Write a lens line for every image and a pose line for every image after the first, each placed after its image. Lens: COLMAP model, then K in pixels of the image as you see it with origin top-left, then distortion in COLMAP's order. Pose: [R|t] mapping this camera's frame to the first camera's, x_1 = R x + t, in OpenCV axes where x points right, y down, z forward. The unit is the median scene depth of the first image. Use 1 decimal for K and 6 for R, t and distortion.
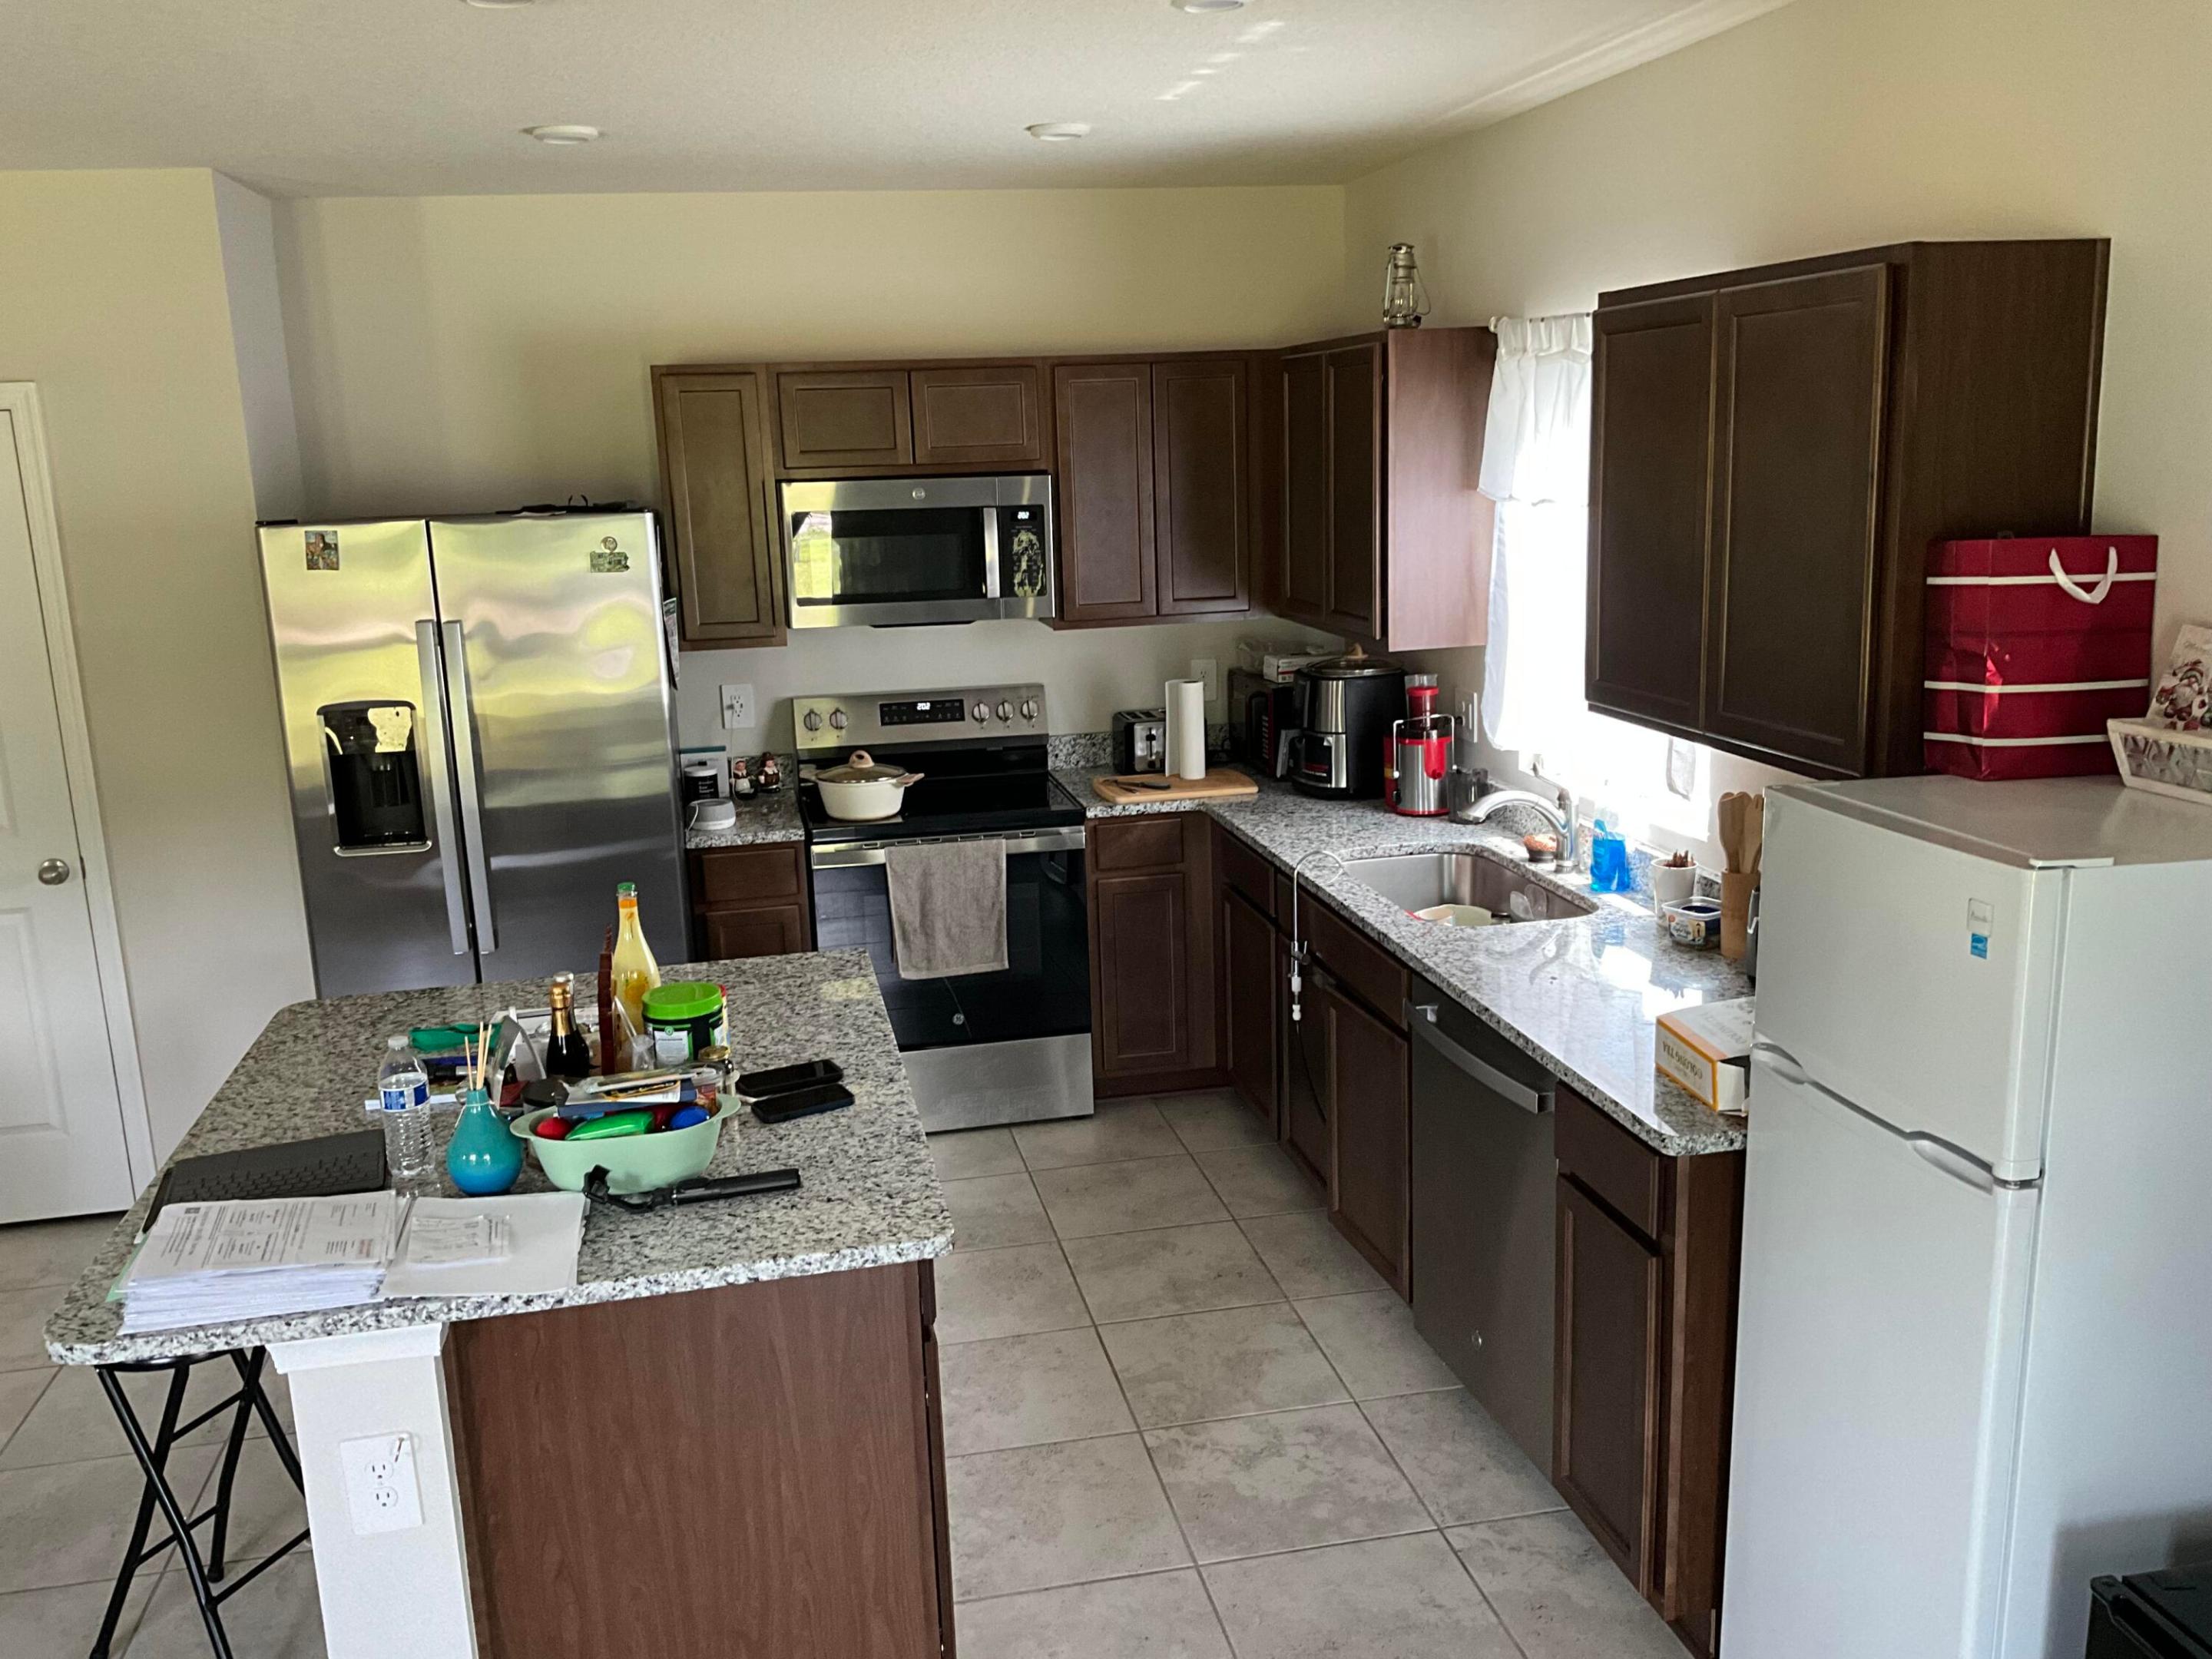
lens RADIAL K [[1842.1, 0, 1111.2], [0, 1842.1, 831.9], [0, 0, 1]] dist [0.088153, -0.167490]
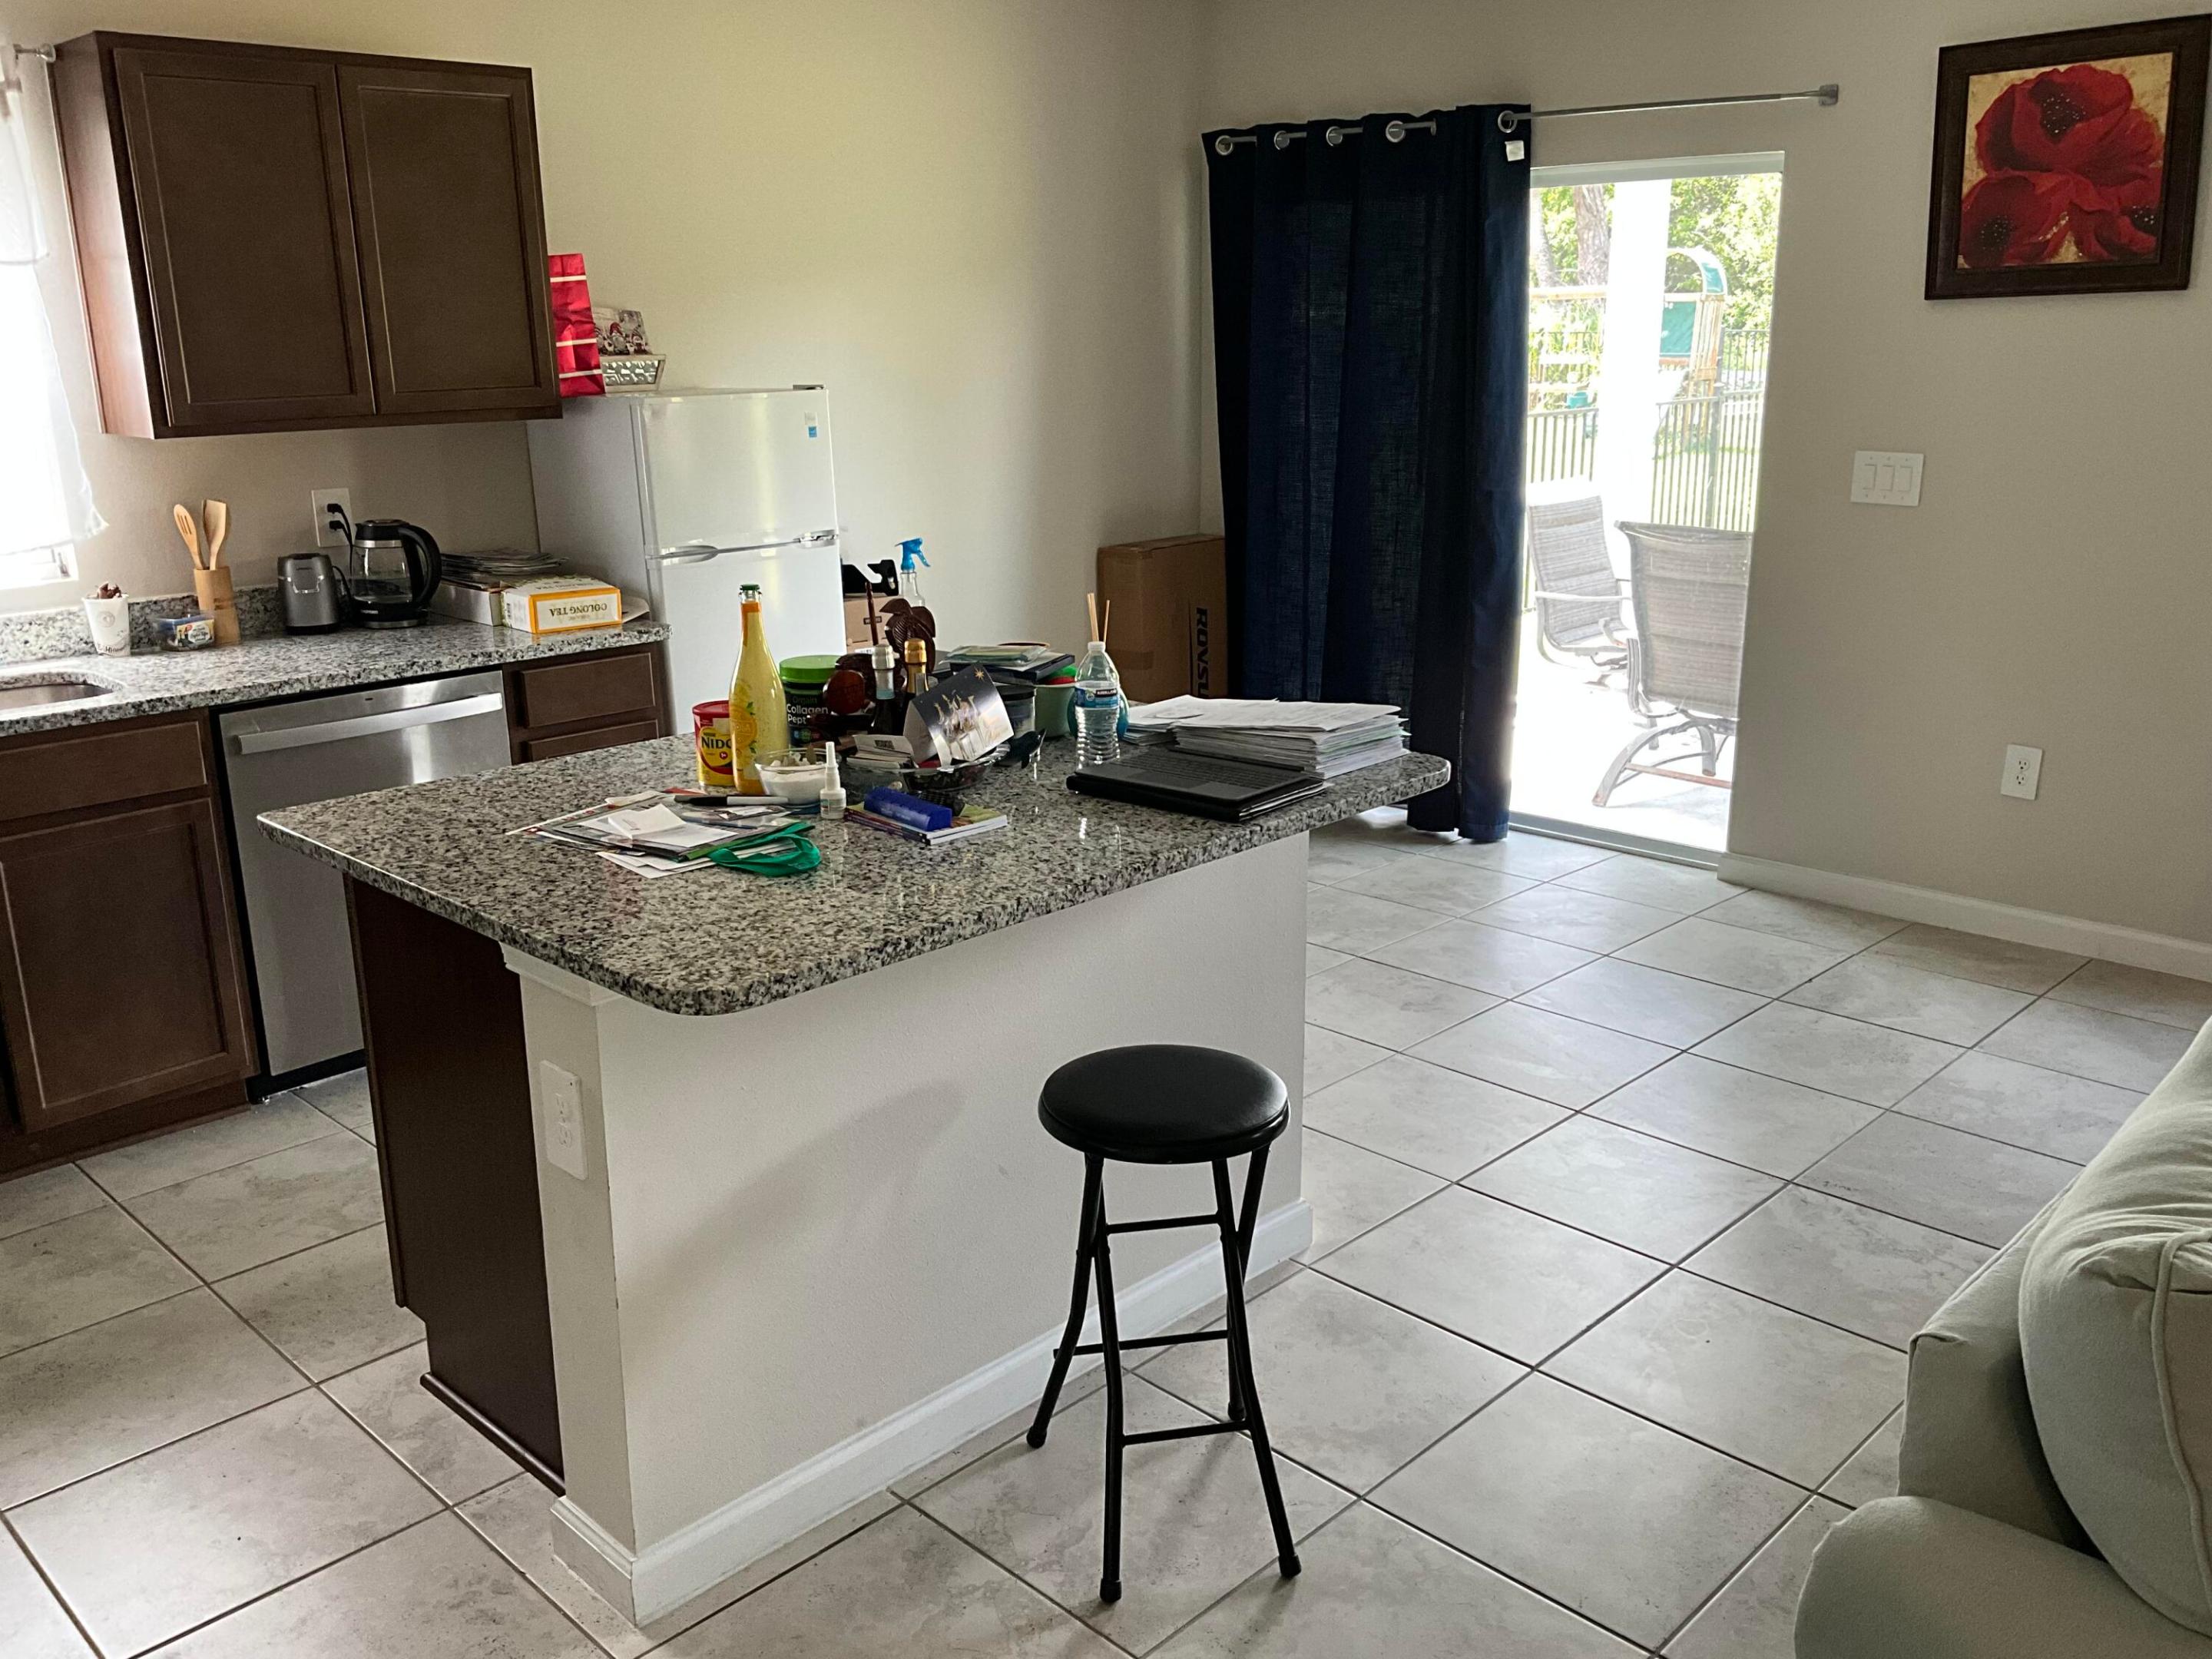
lens RADIAL K [[1847.8, 0, 1110.0], [0, 1847.8, 830.0], [0, 0, 1]] dist [0.079780, -0.150223]
pose [[-0.549332, -0.188515, 0.814061, -0.919908], [0.214489, 0.909766, 0.355416, -0.122185], [-0.807606, 0.369849, -0.459330, 1.085972]]
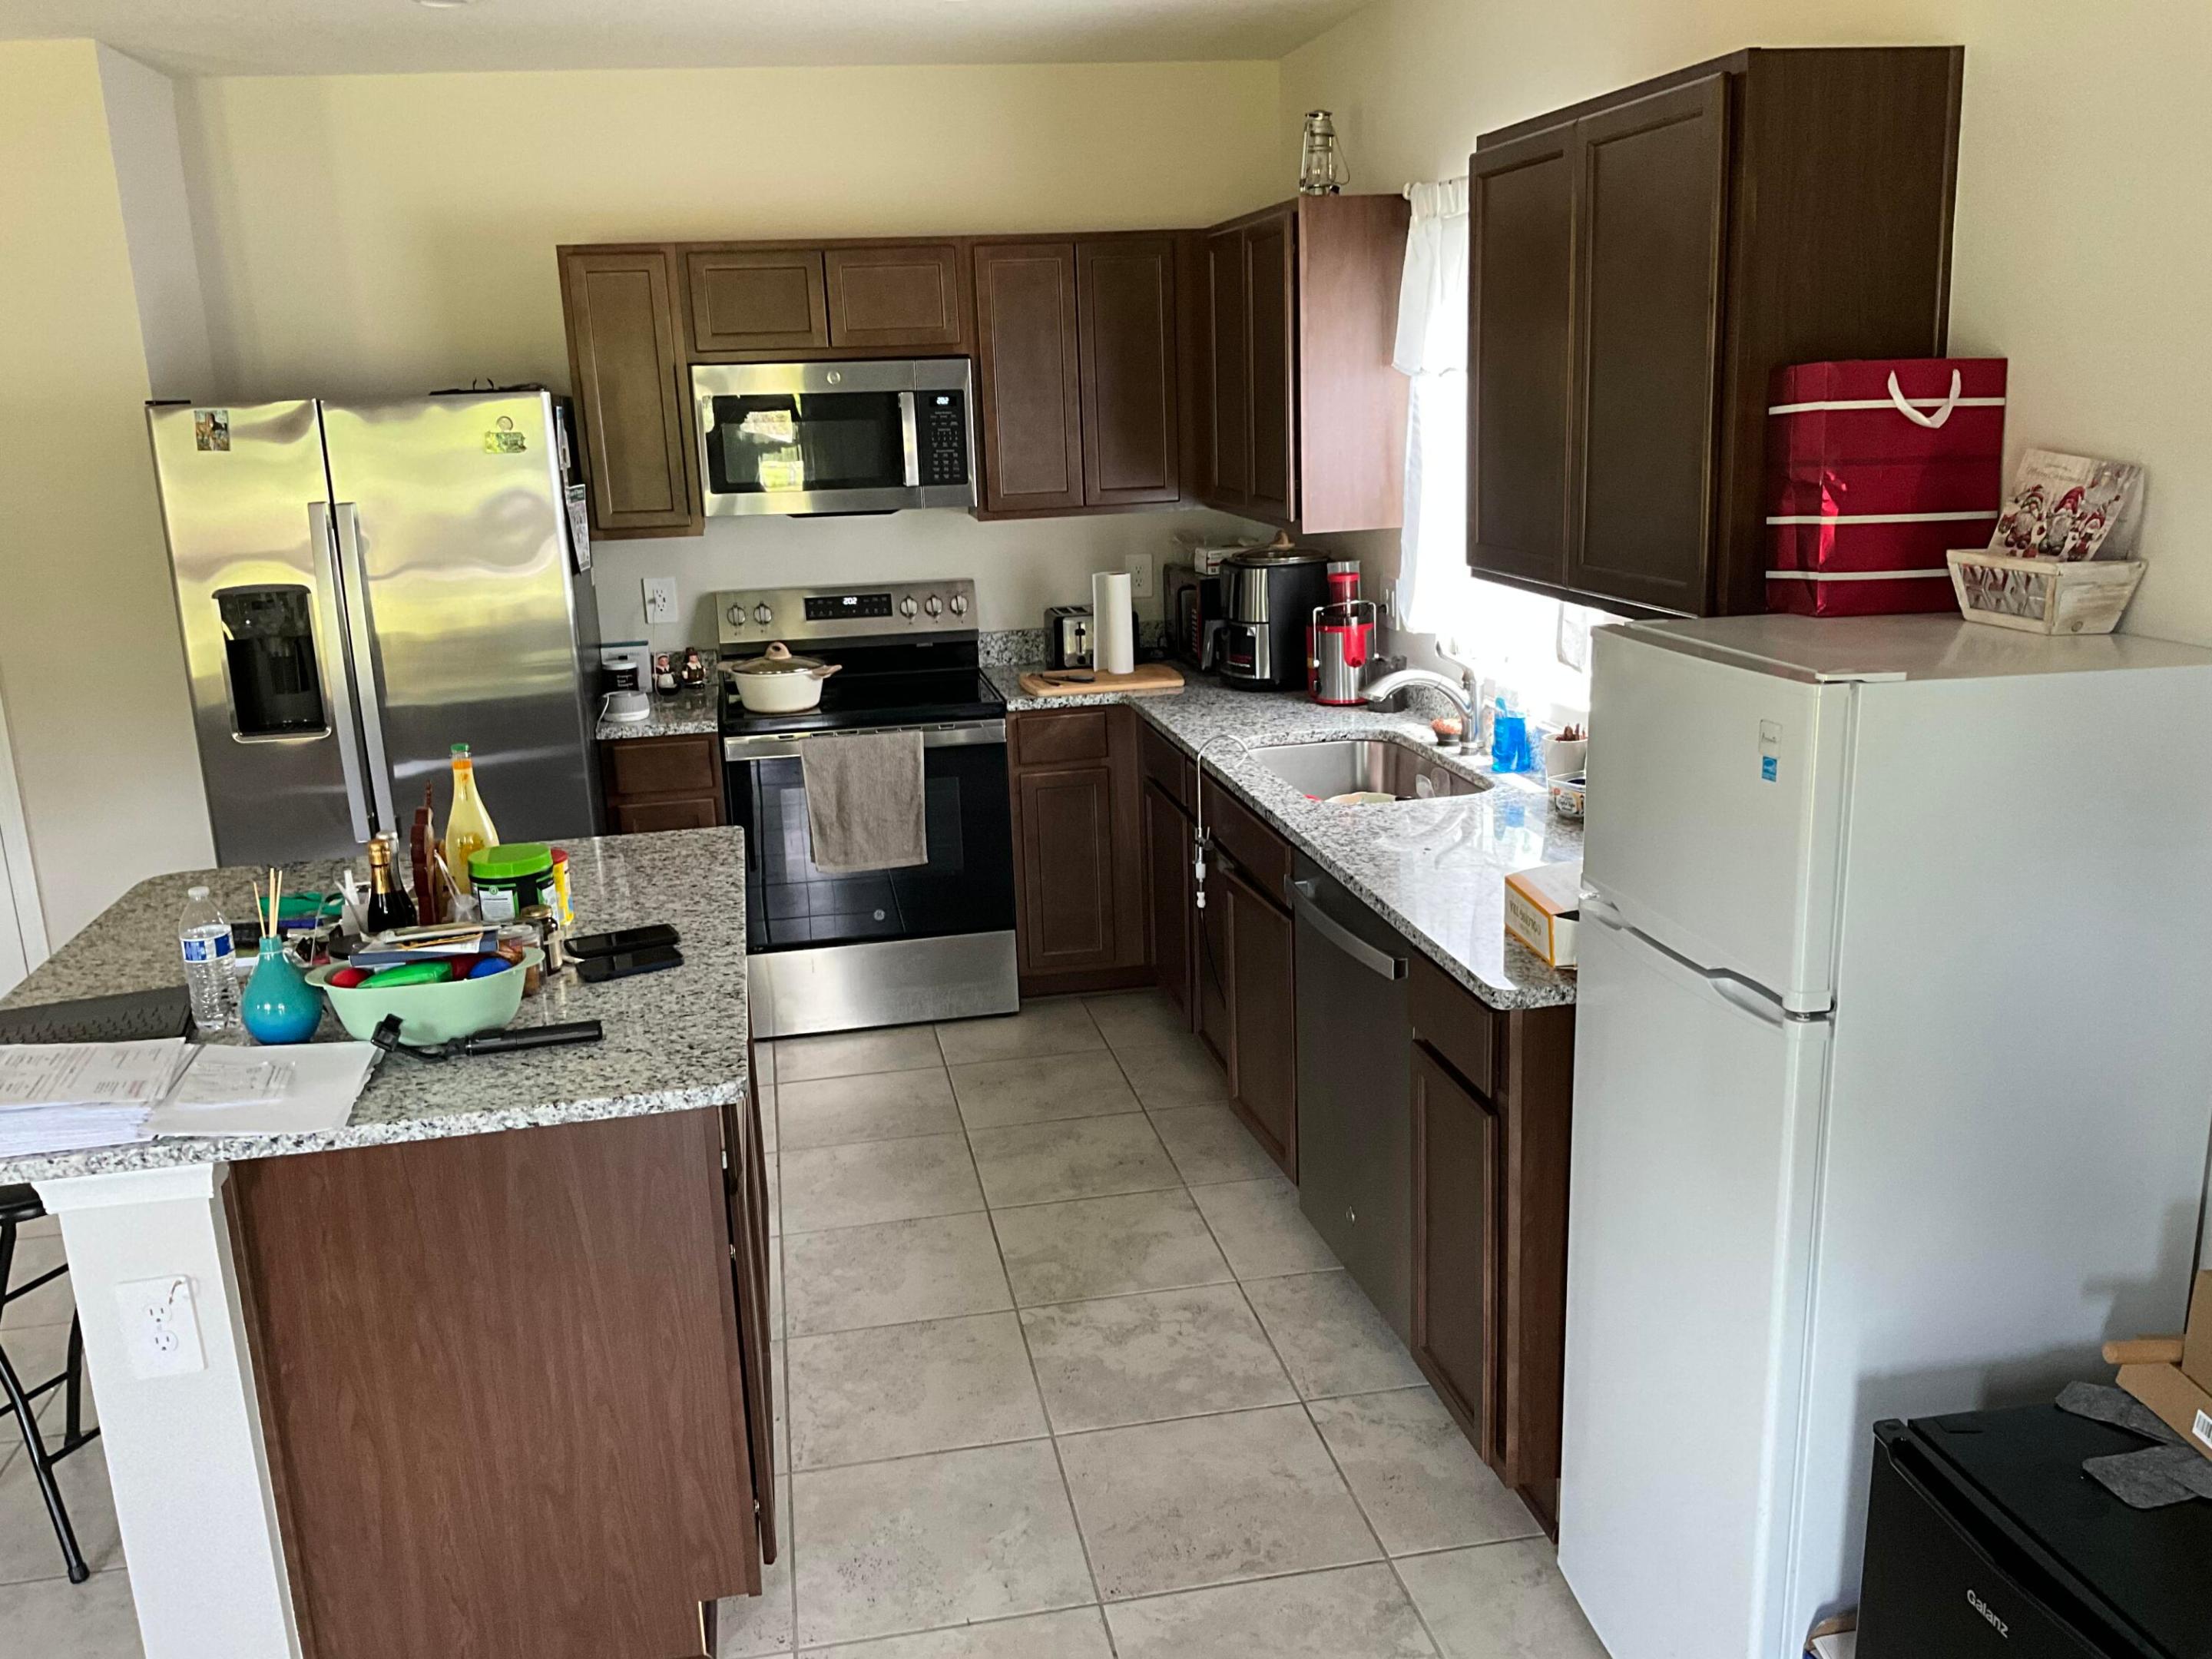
lens RADIAL K [[1838.0, 0, 1115.4], [0, 1838.0, 840.1], [0, 0, 1]] dist [0.082588, -0.165044]
pose [[0.999874, 0.000143, -0.015865, 0.083621], [0.000420, 0.999370, 0.035485, 0.037159], [0.015860, -0.035488, 0.999244, 0.023250]]
